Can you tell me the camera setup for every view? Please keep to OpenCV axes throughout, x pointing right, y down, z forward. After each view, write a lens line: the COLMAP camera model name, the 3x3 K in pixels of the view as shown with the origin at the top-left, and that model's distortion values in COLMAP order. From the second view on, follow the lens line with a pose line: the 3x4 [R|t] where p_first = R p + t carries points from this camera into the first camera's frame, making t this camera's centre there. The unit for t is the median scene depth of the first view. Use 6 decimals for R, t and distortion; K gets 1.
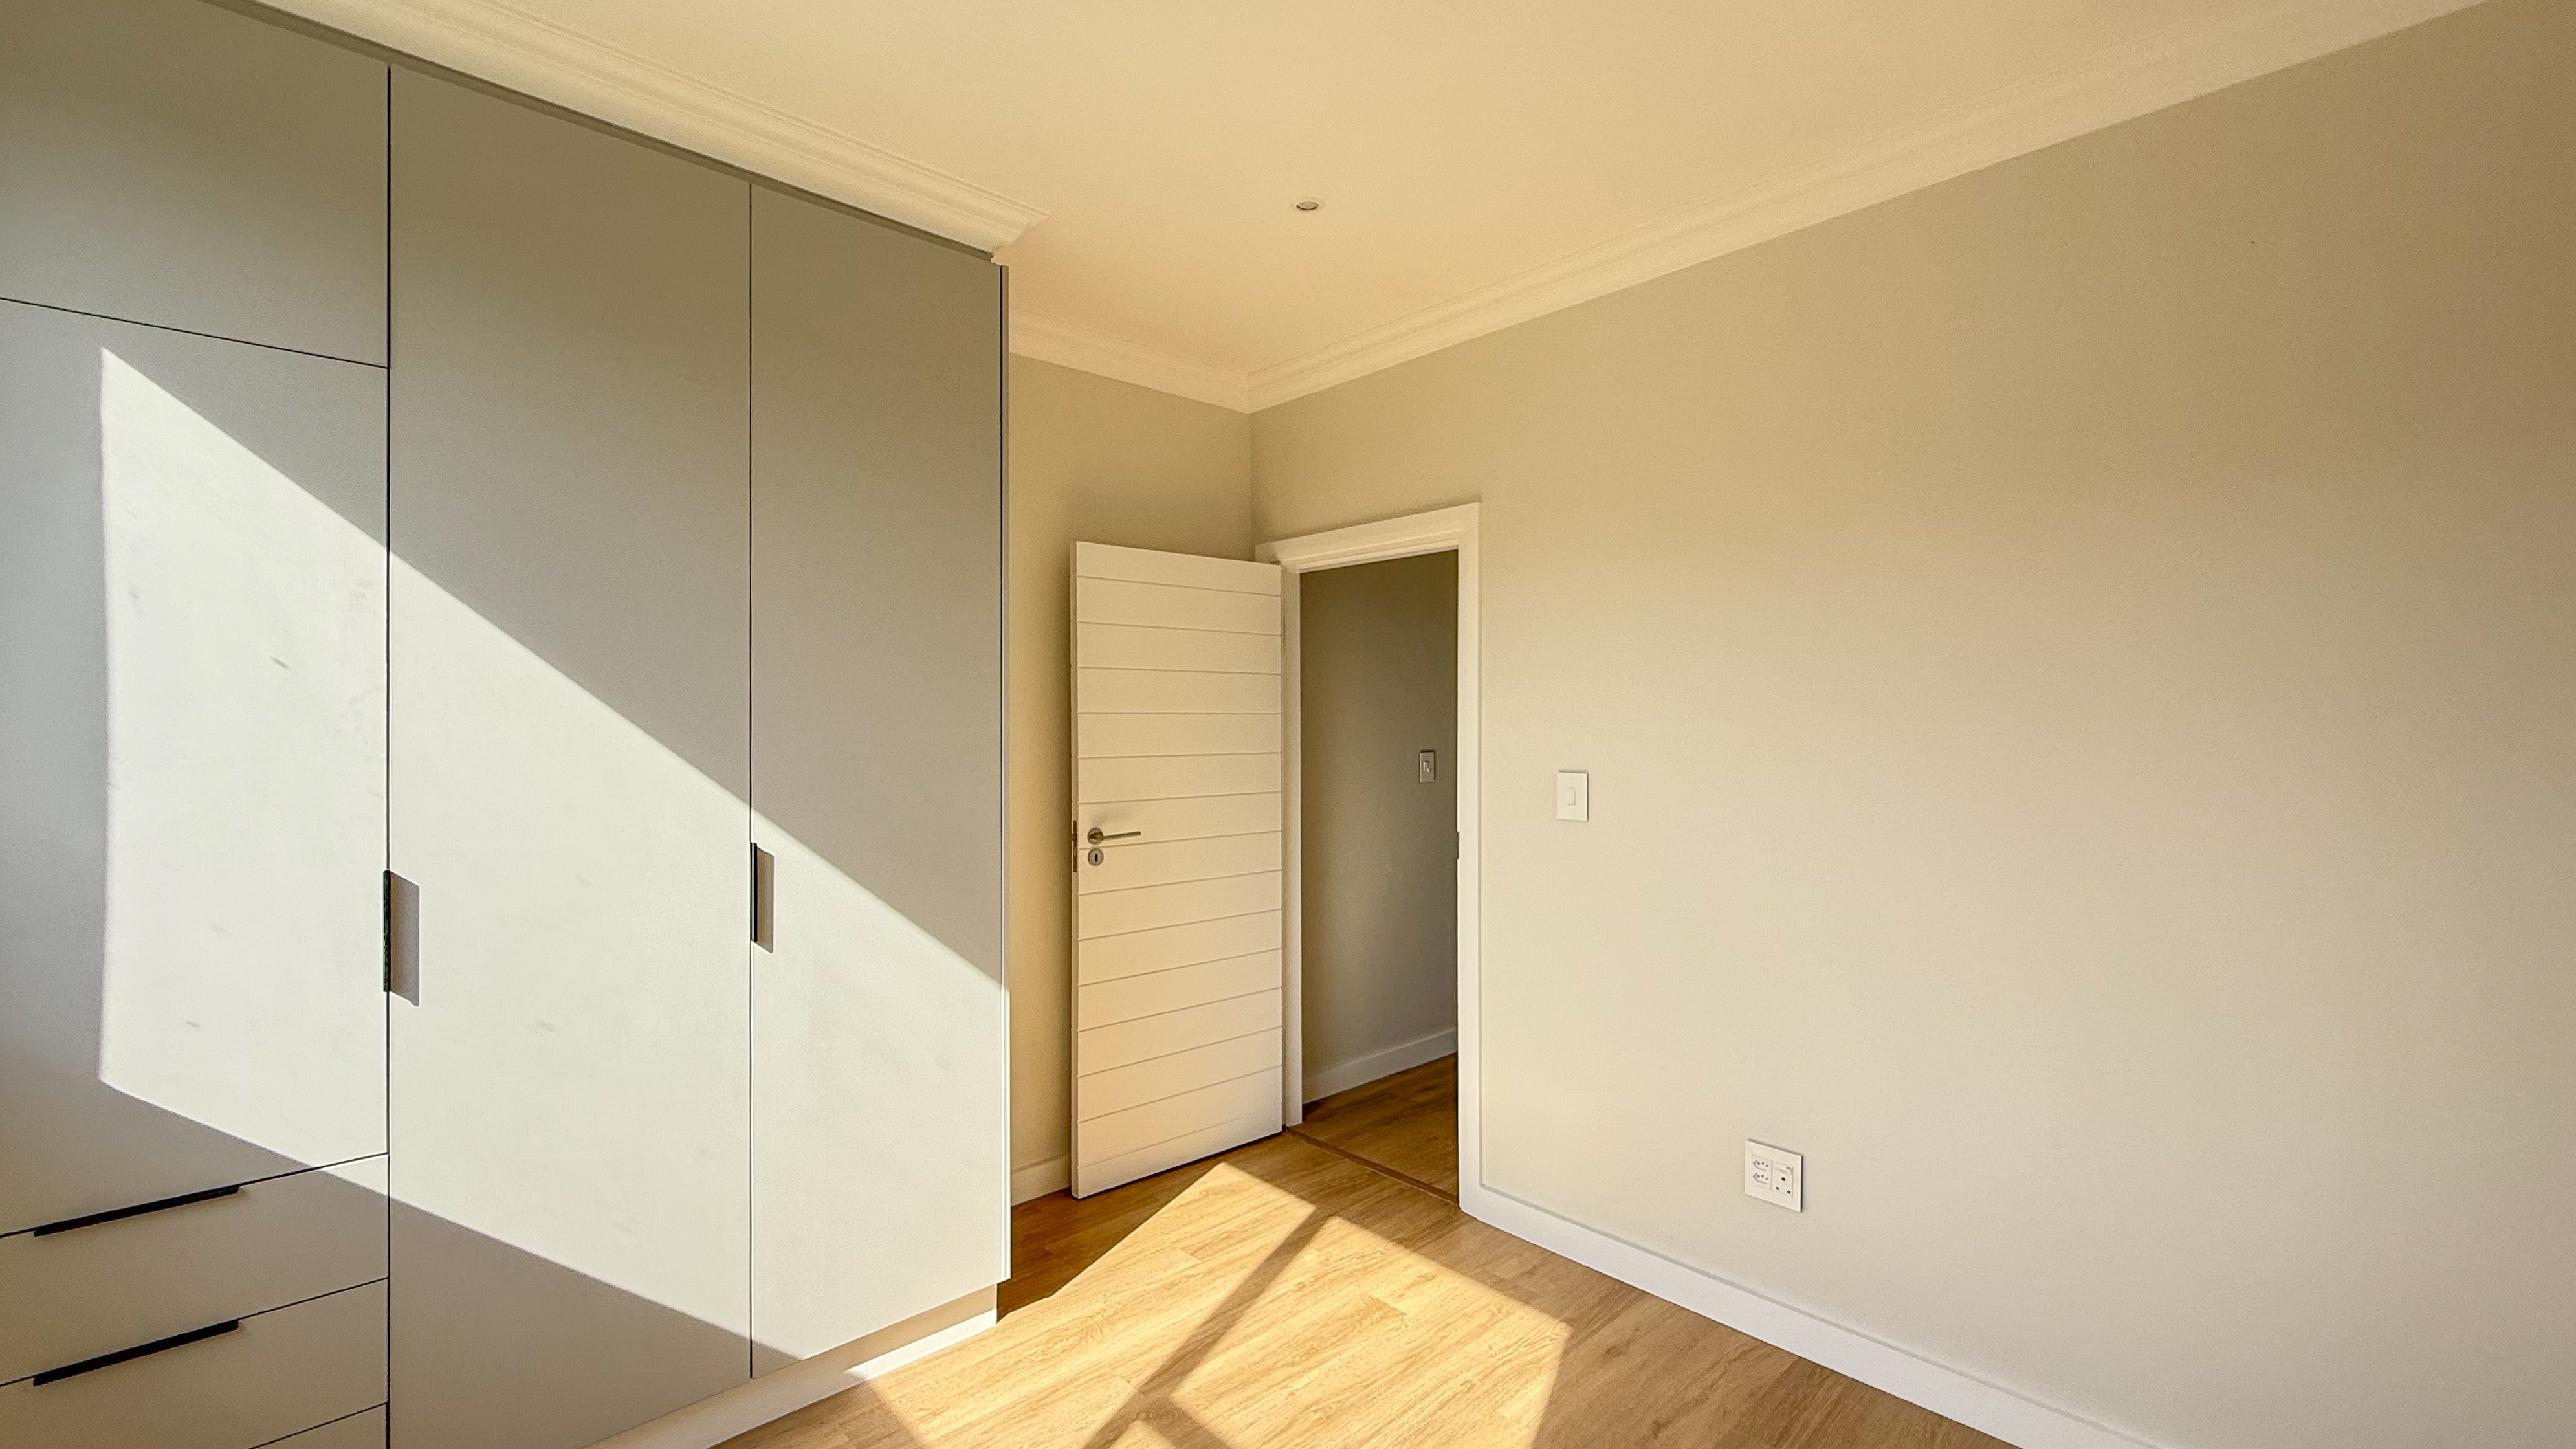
lens RADIAL K [[1047.5, 0, 1277.1], [0, 1047.5, 725.3], [0, 0, 1]] dist [0.000748, -0.000260]
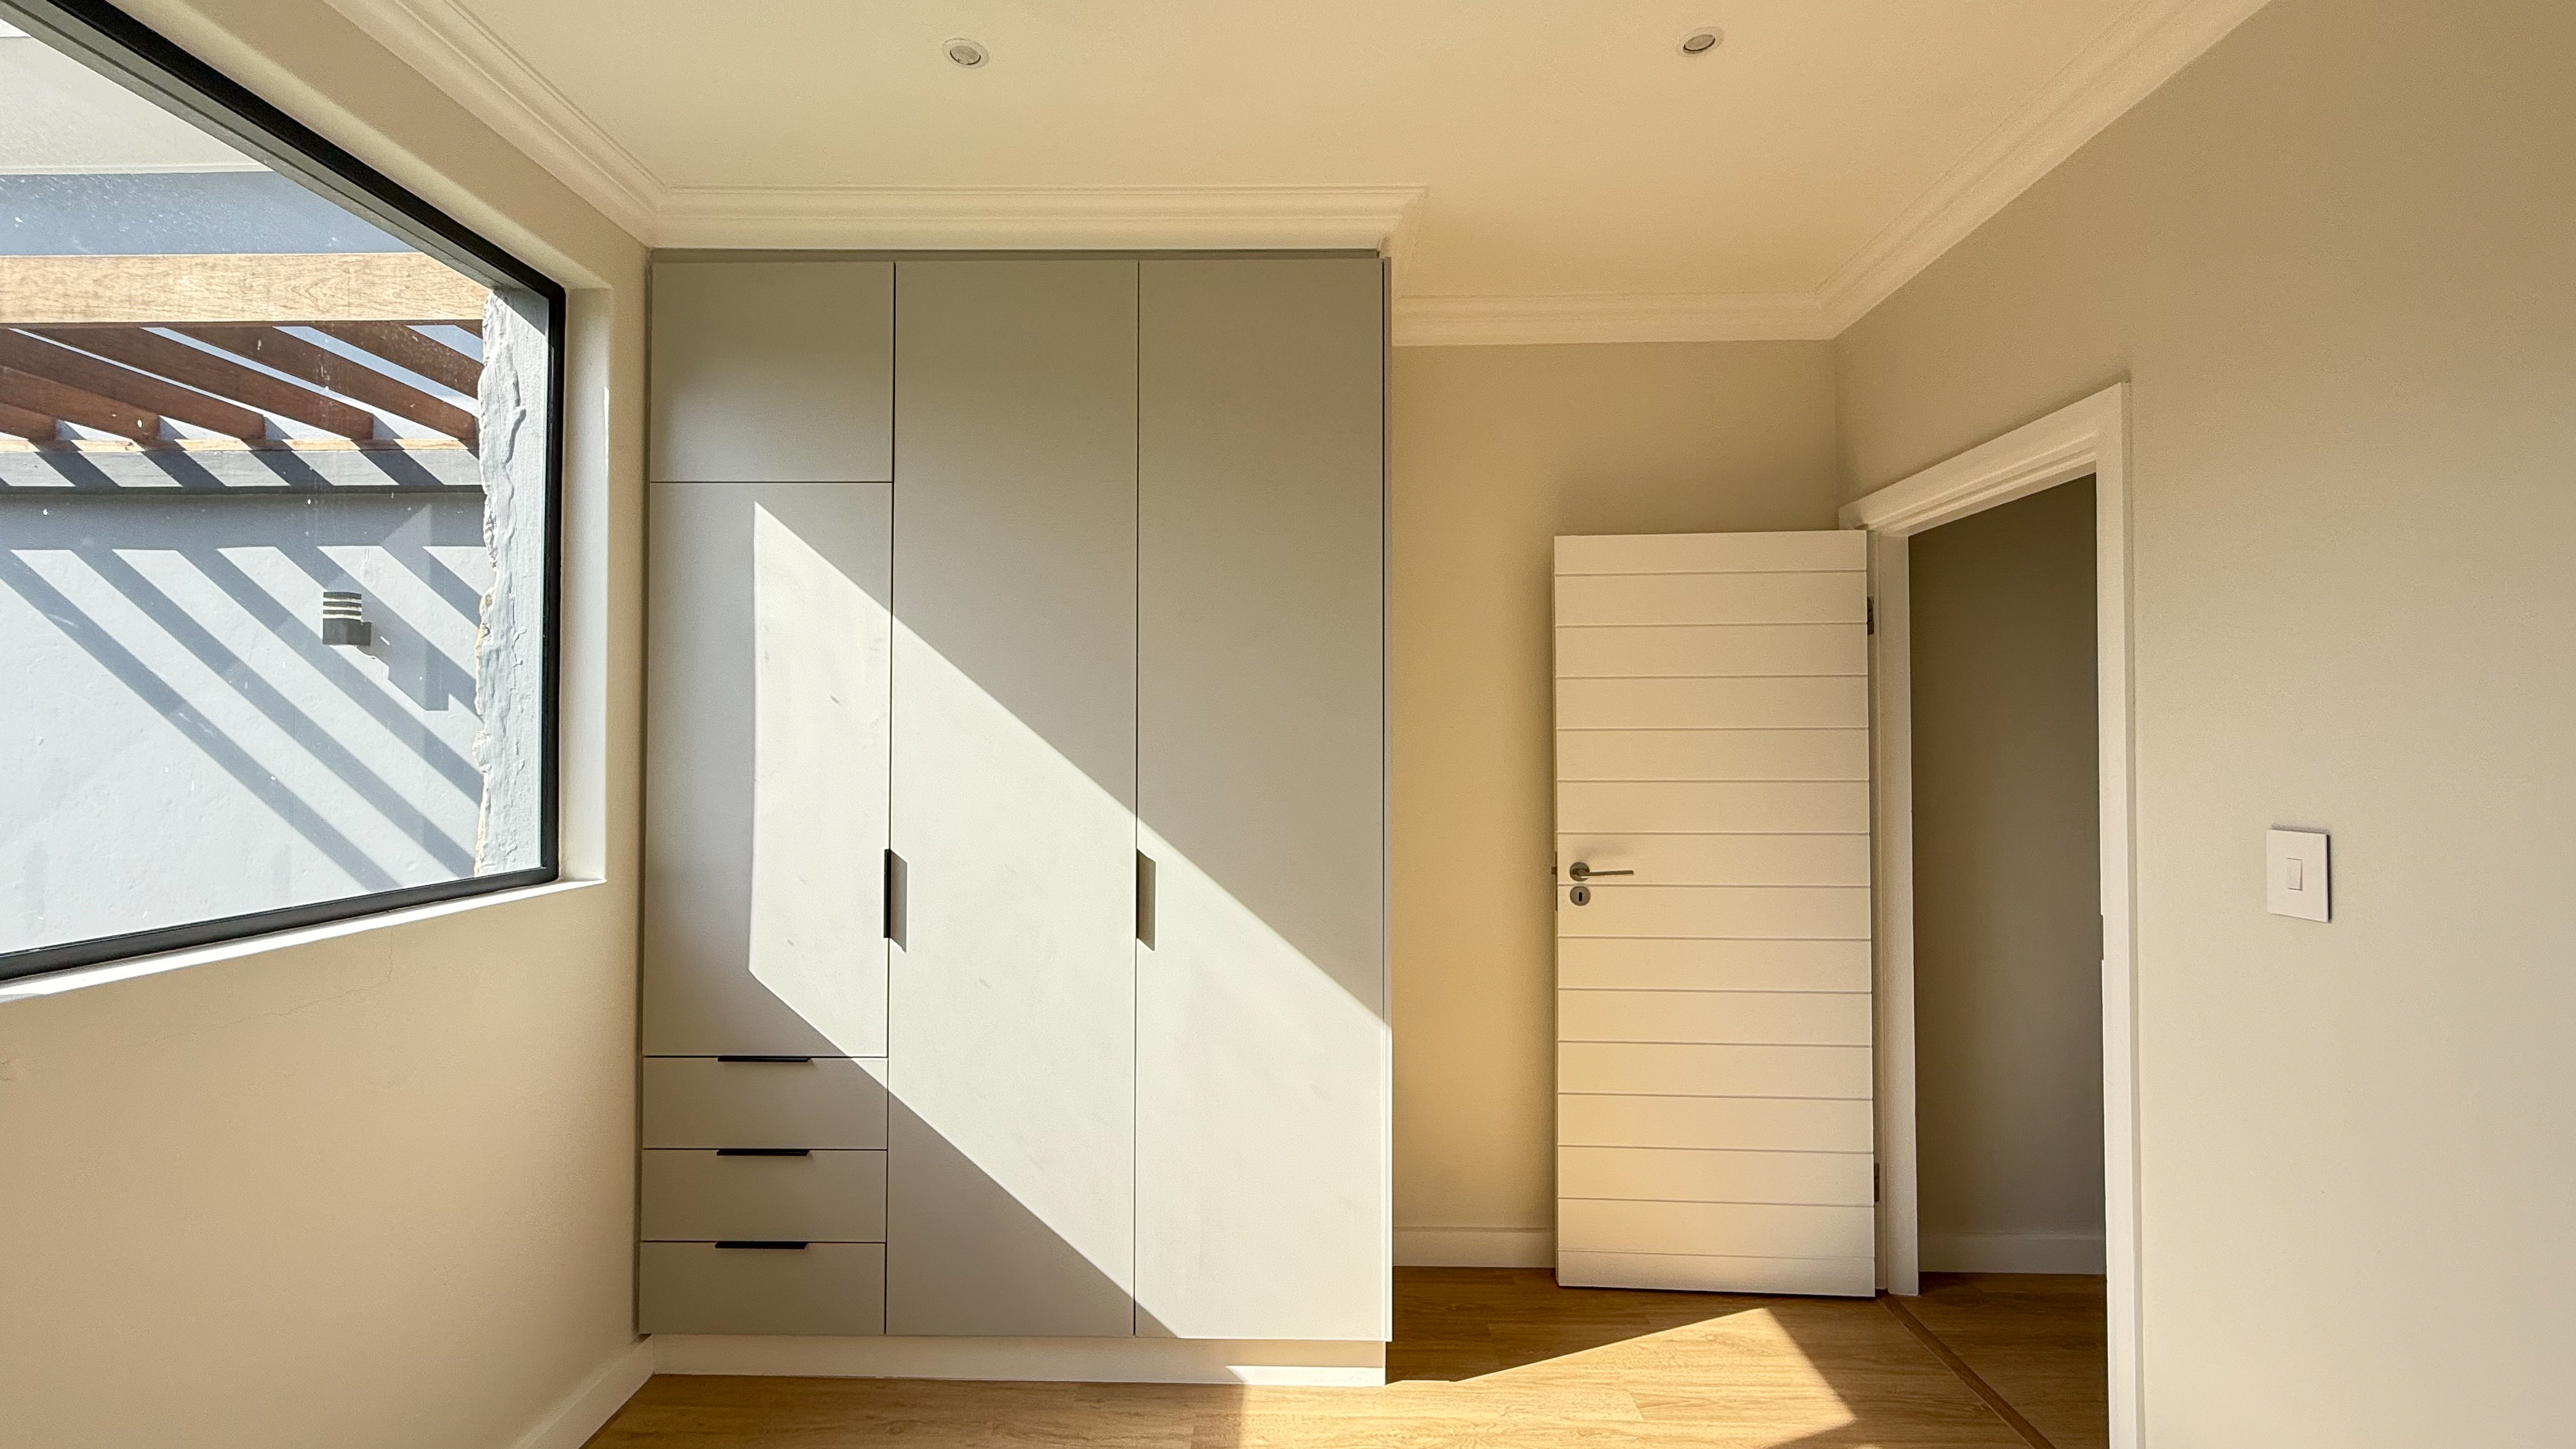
lens RADIAL K [[1034.4, 0, 1262.1], [0, 1034.4, 725.8], [0, 0, 1]] dist [0.000777, 0.000018]
pose [[0.716789, -0.010695, -0.697208, 0.268876], [-0.001547, 0.999856, -0.016928, 0.000006], [0.697289, 0.013213, 0.716669, 0.227859]]
